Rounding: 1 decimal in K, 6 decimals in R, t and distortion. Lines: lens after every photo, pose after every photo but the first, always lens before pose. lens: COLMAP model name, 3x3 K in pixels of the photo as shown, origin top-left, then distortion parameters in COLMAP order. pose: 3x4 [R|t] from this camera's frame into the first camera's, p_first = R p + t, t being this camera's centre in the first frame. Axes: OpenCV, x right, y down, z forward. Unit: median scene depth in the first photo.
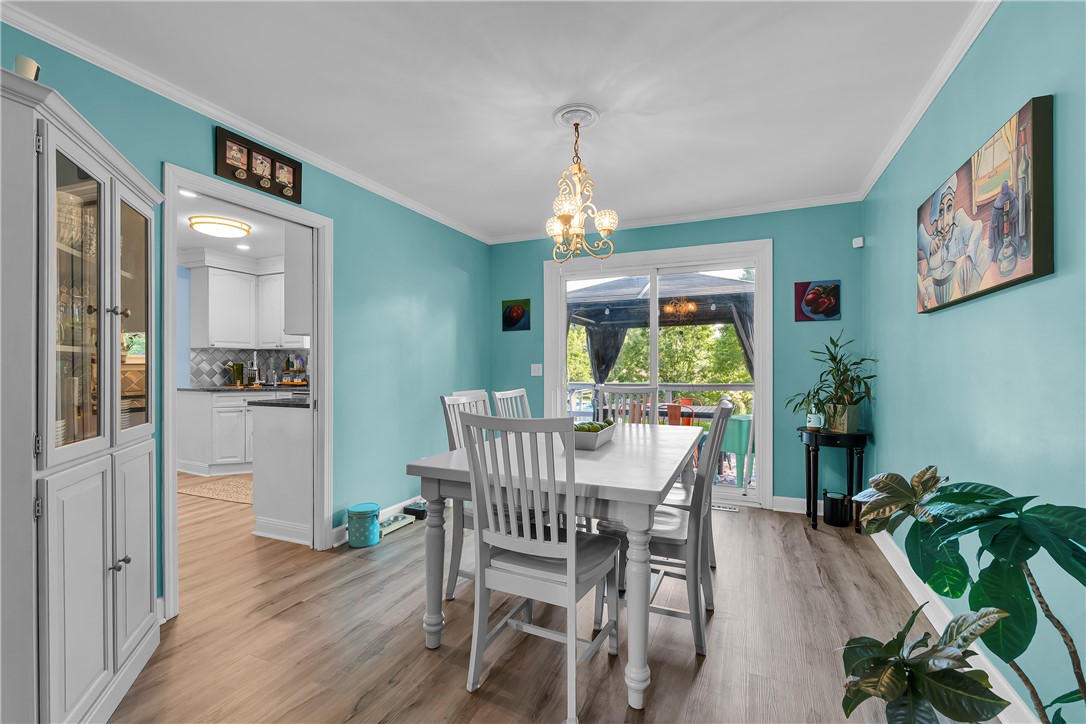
lens RADIAL K [[471.5, 0, 543.0], [0, 471.5, 362.0], [0, 0, 1]] dist [-0.001923, -0.000462]
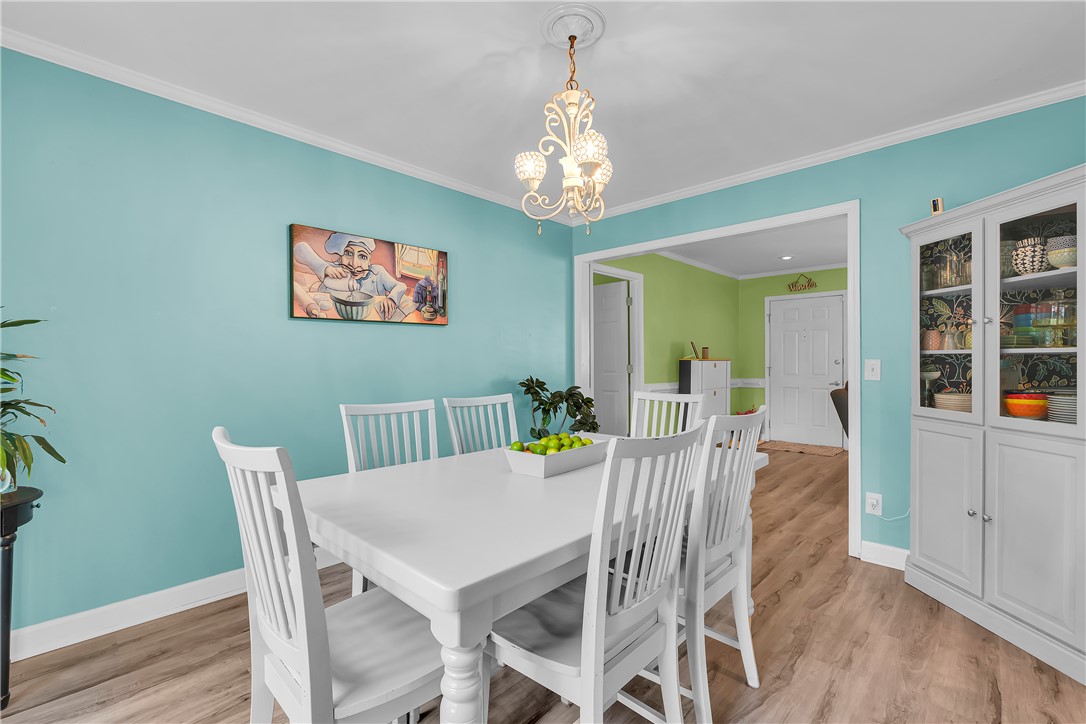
lens RADIAL K [[471.5, 0, 543.0], [0, 471.5, 362.0], [0, 0, 1]] dist [-0.001923, -0.000462]
pose [[-0.938983, 0.001233, 0.343960, -0.139336], [-0.000438, 0.999988, -0.004782, 0.008069], [-0.343962, -0.004641, -0.938972, 1.718027]]
